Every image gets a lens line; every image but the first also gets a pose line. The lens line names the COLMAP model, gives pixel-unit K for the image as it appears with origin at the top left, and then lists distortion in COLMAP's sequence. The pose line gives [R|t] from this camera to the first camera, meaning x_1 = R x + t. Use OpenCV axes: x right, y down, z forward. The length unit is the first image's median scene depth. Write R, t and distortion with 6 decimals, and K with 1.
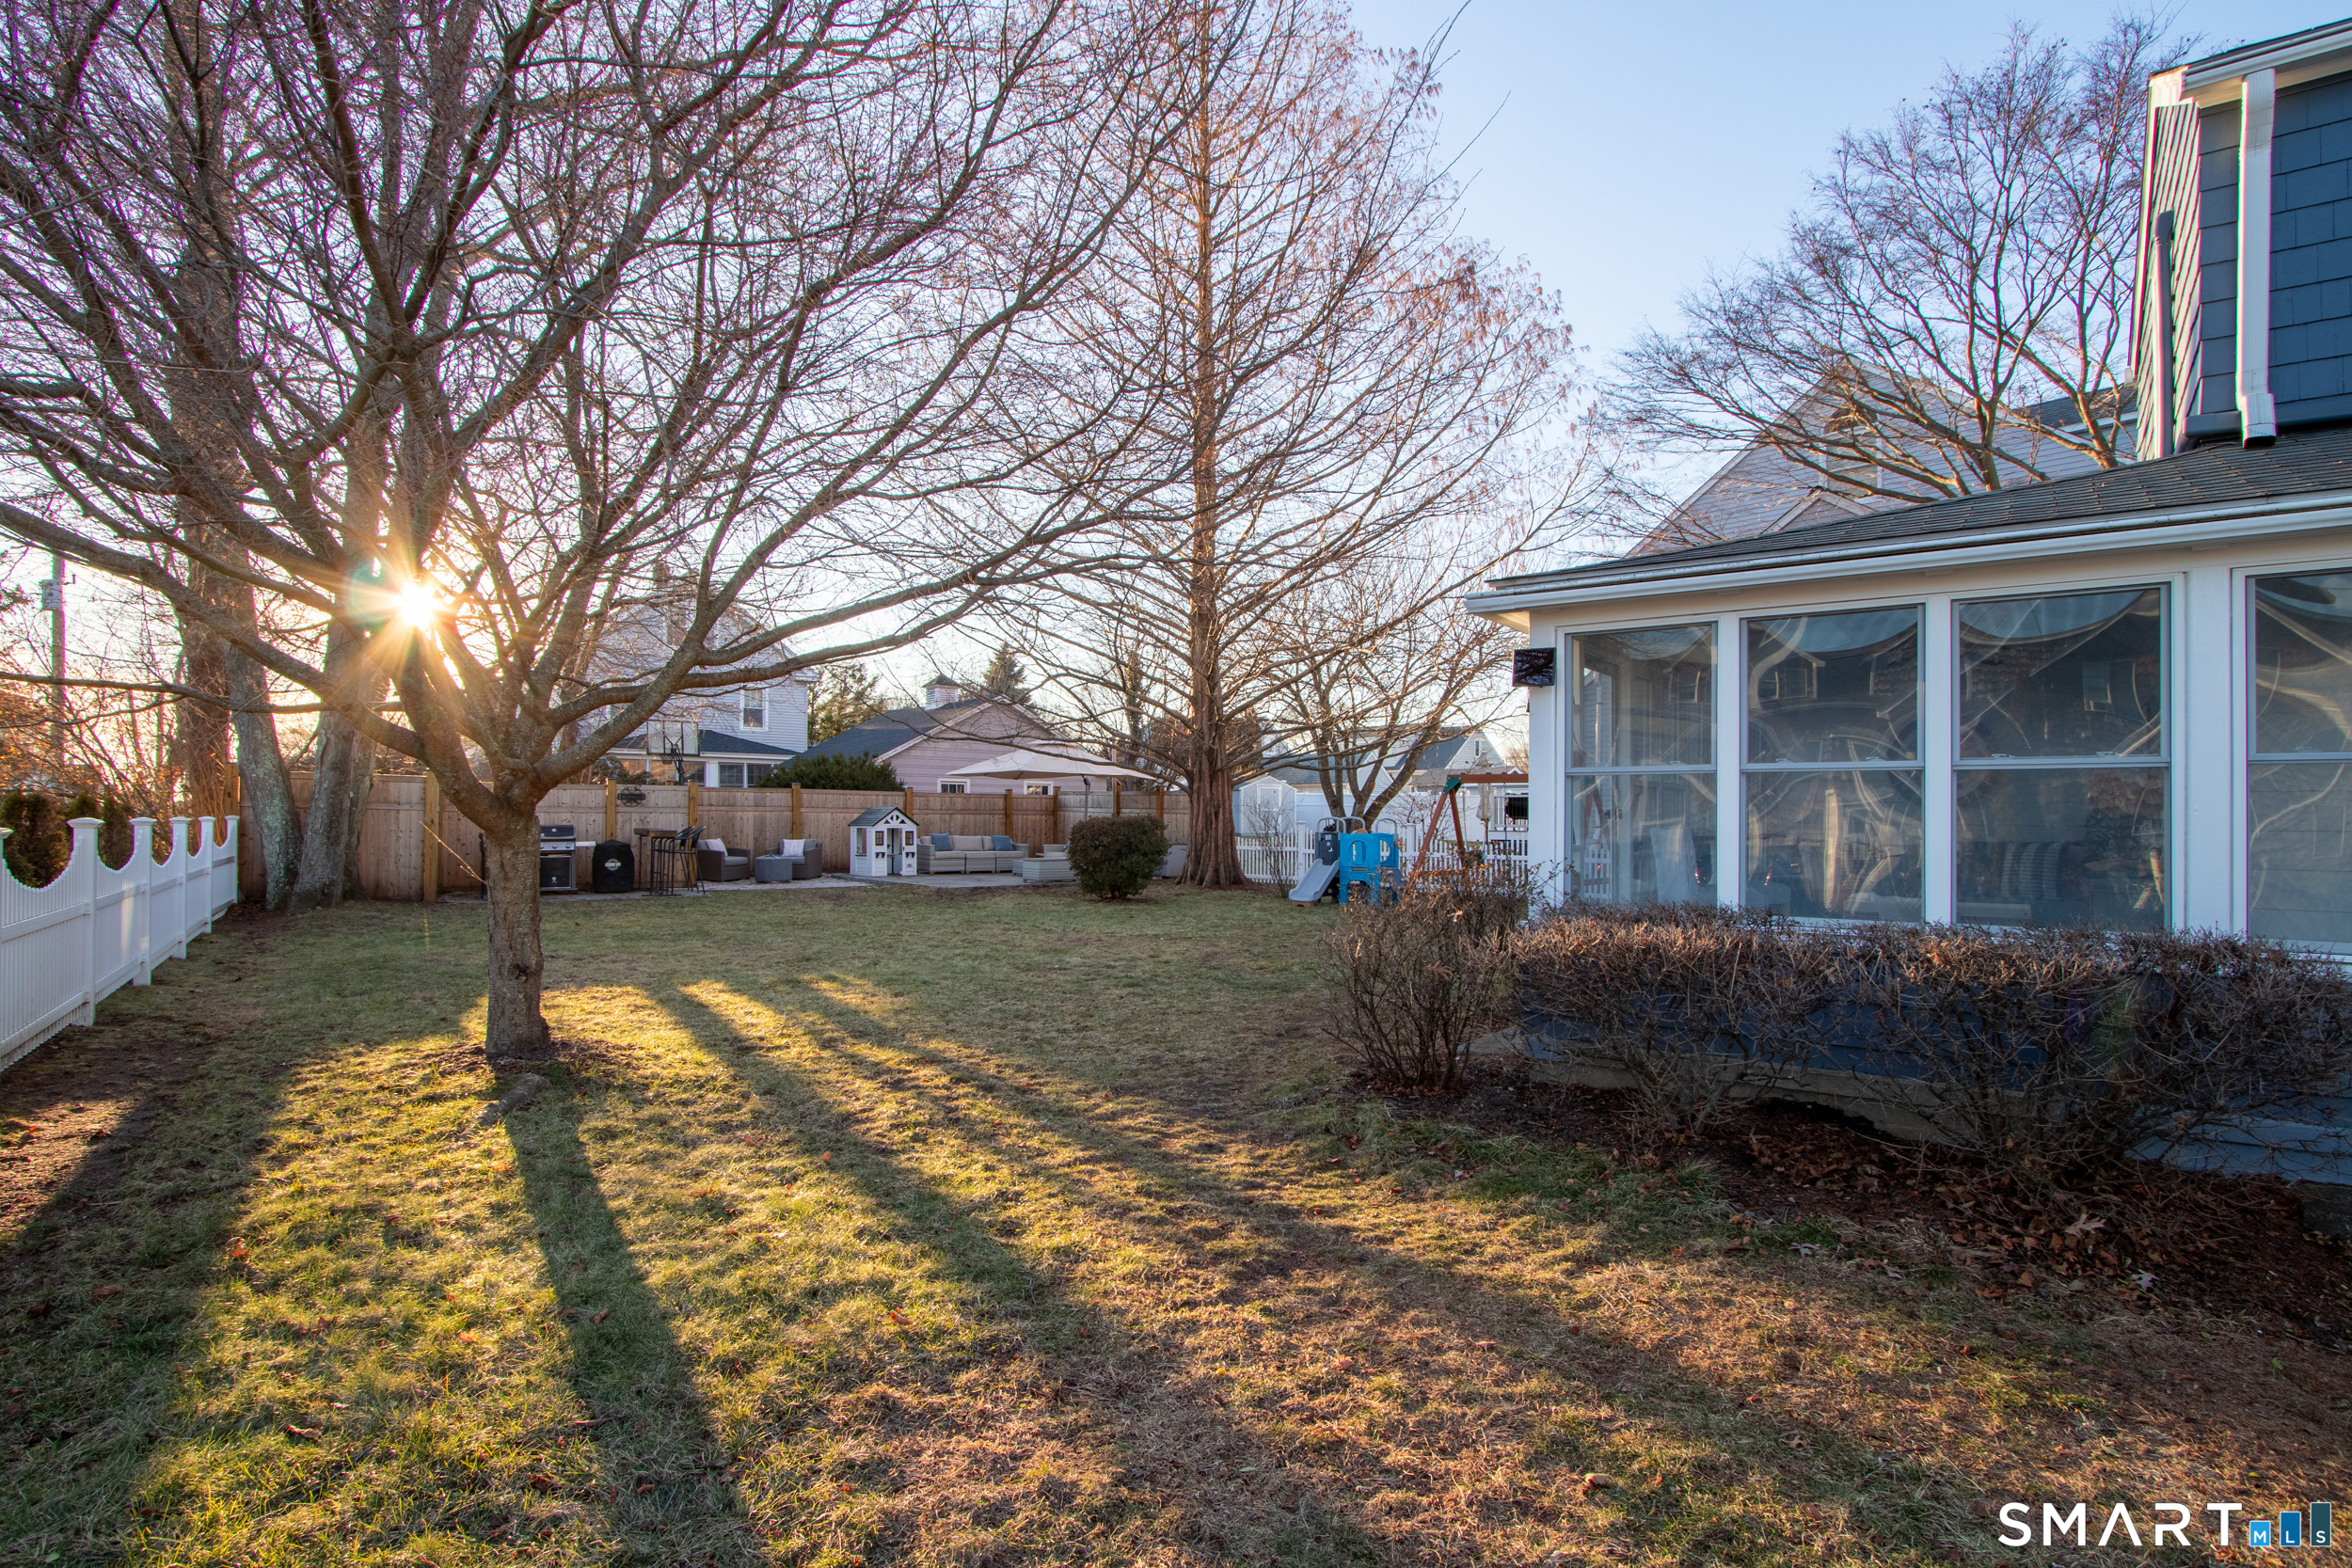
lens RADIAL K [[1182.6, 0, 1174.4], [0, 1182.6, 798.5], [0, 0, 1]] dist [0.003163, 0.000729]
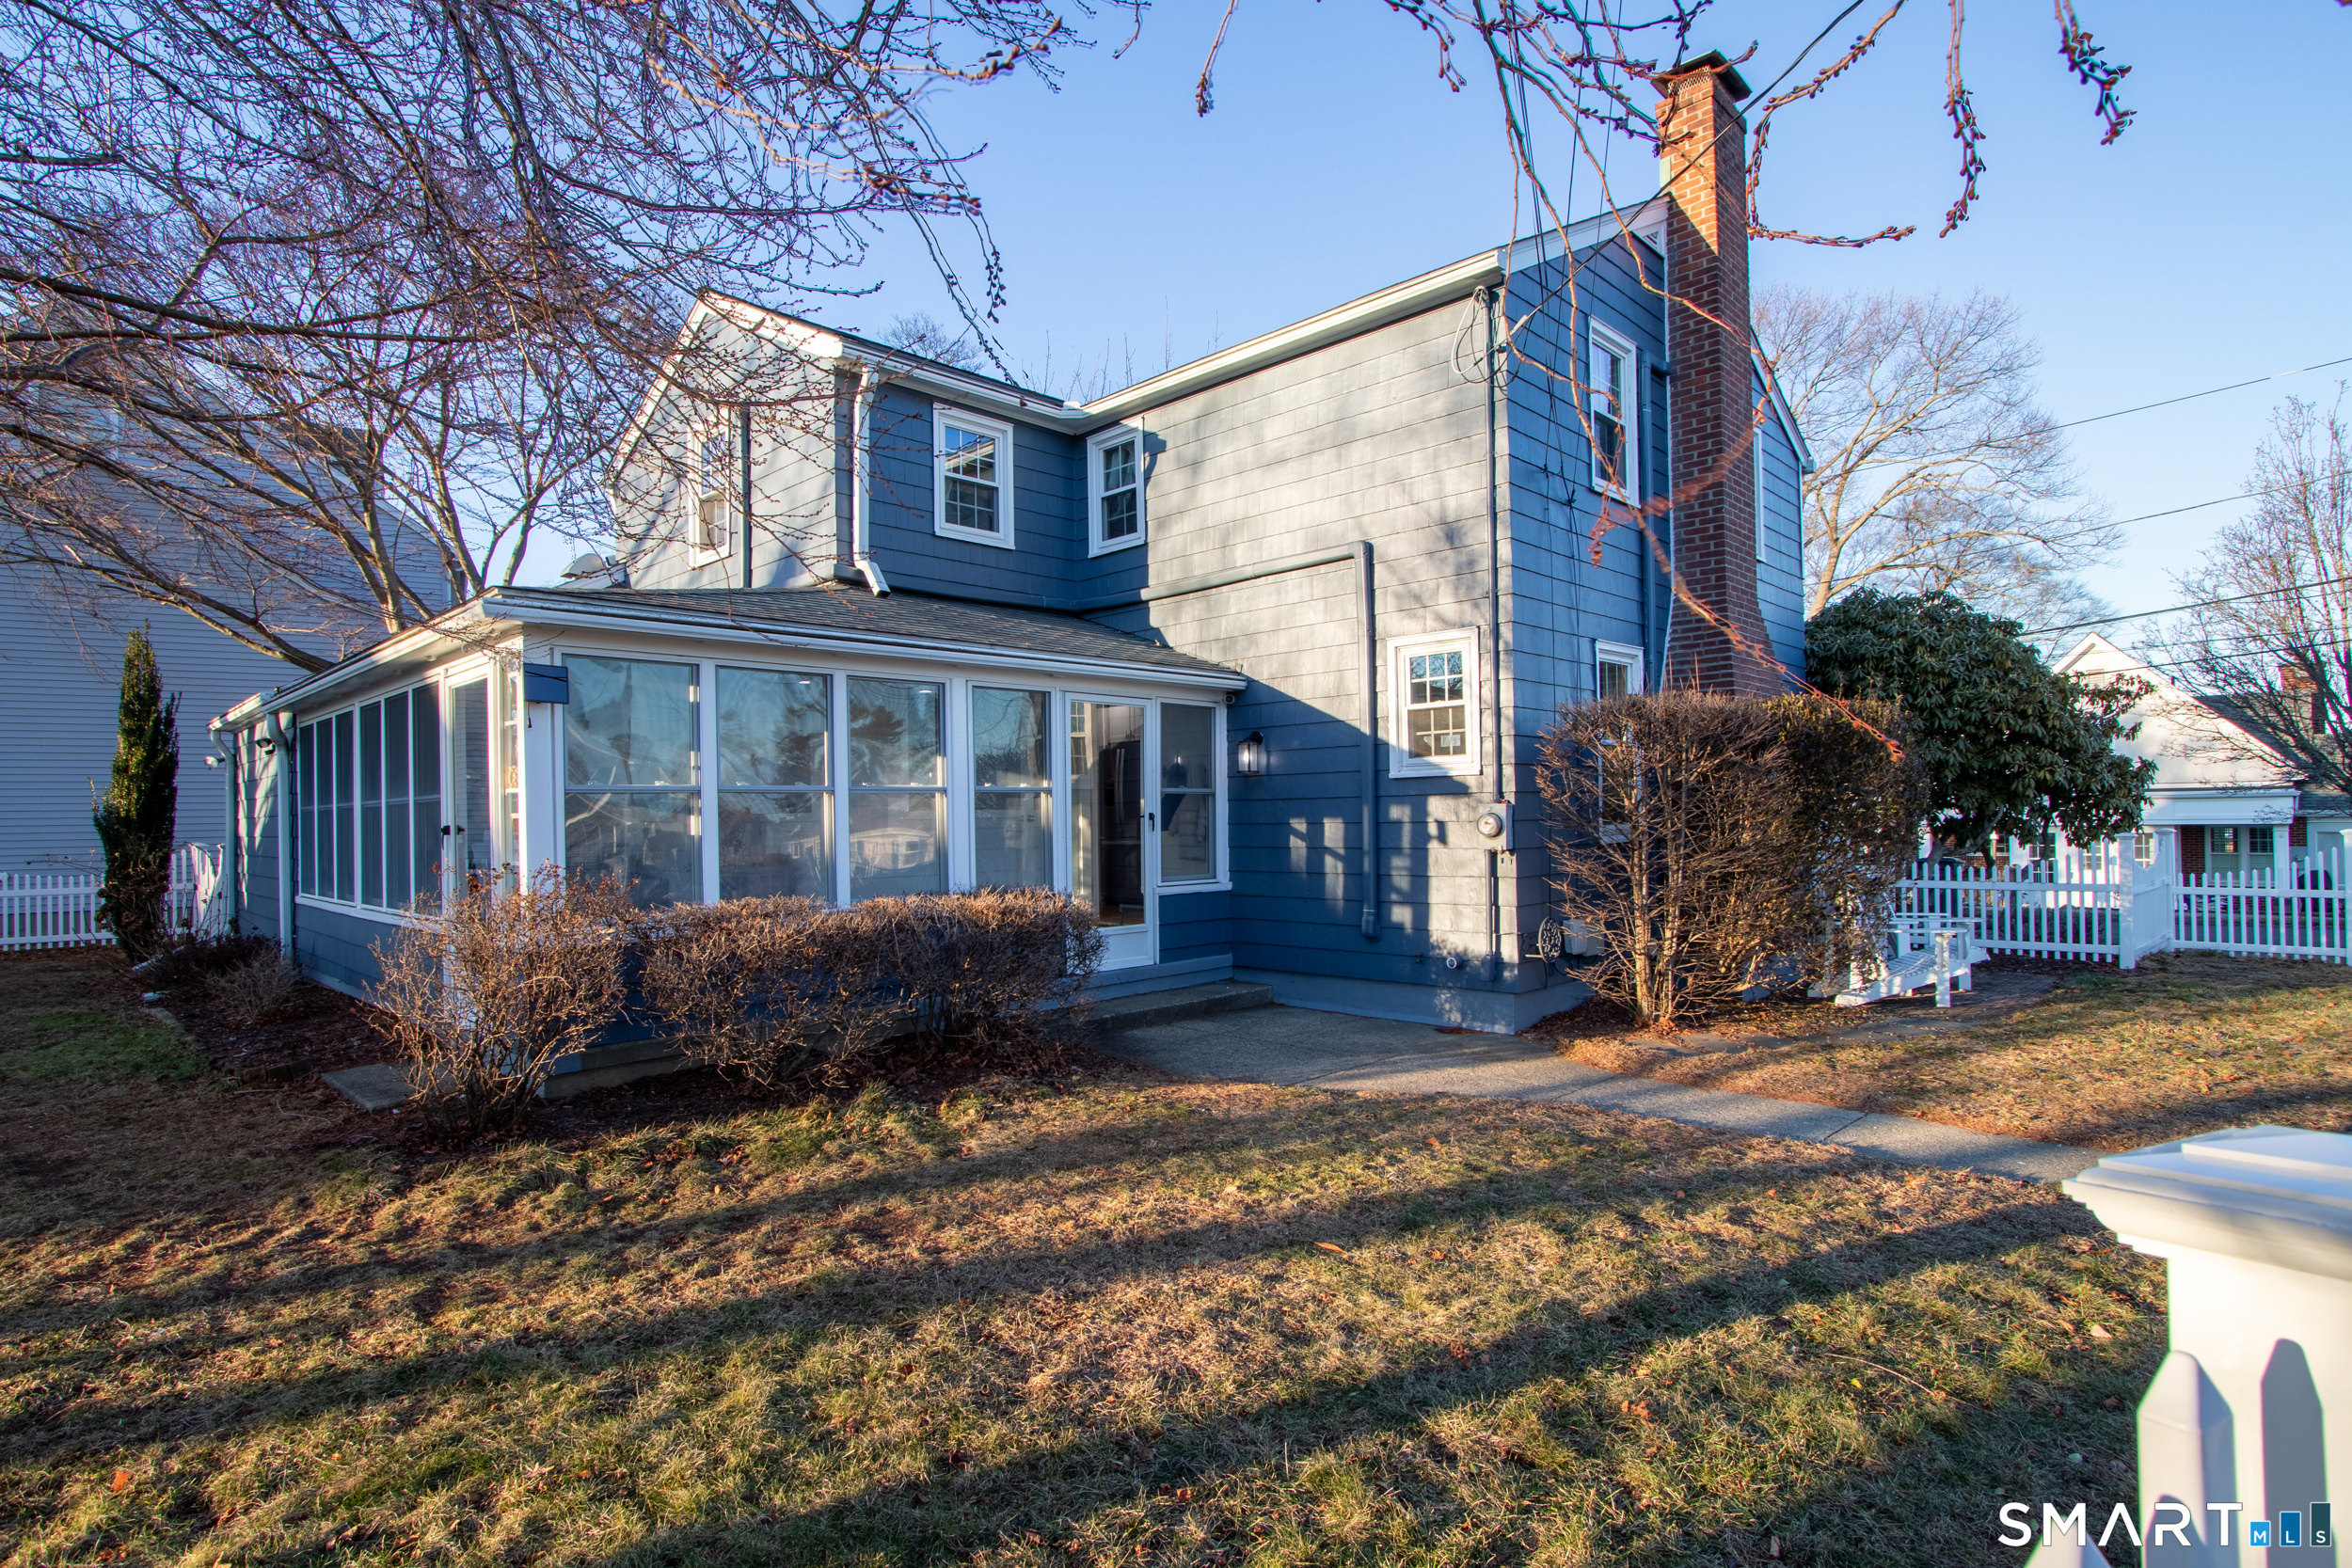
lens RADIAL K [[1182.6, 0, 1172.9], [0, 1182.6, 792.4], [0, 0, 1]] dist [0.003163, 0.000729]
pose [[0.127714, 0.007465, 0.991783, -1.100778], [-0.003223, 0.999970, -0.007112, -0.019420], [-0.991806, -0.002288, 0.127735, 0.634628]]
